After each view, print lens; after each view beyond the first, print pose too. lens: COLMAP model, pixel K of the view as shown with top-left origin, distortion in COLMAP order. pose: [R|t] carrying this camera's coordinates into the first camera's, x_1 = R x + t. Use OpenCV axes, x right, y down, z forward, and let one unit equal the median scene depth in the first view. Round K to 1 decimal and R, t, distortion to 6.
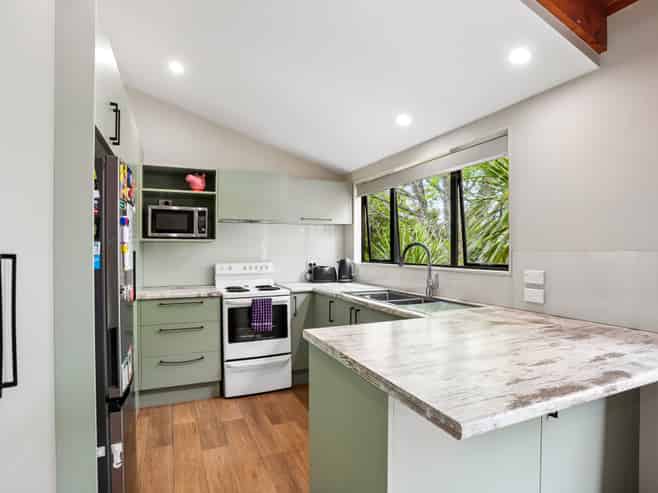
lens RADIAL K [[350.9, 0, 327.0], [0, 350.9, 250.0], [0, 0, 1]] dist [-0.053109, 0.000087]
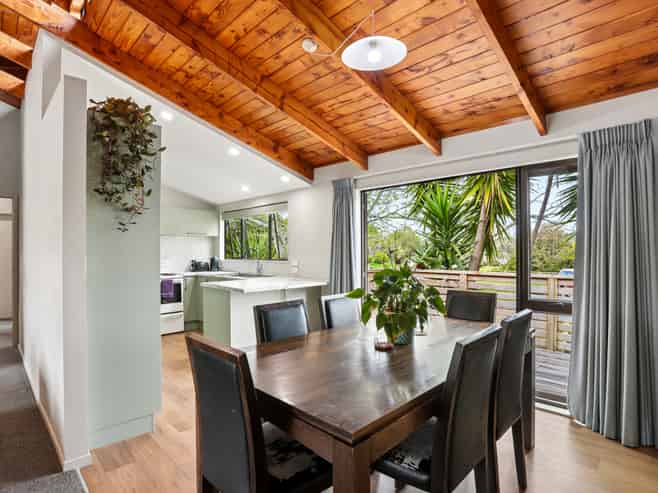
lens RADIAL K [[350.9, 0, 324.8], [0, 350.9, 247.9], [0, 0, 1]] dist [-0.053109, 0.000087]
pose [[0.931878, -0.003510, 0.362754, -0.064305], [0.004818, 0.999985, -0.002702, -0.011889], [-0.362739, 0.004266, 0.931881, -0.766884]]
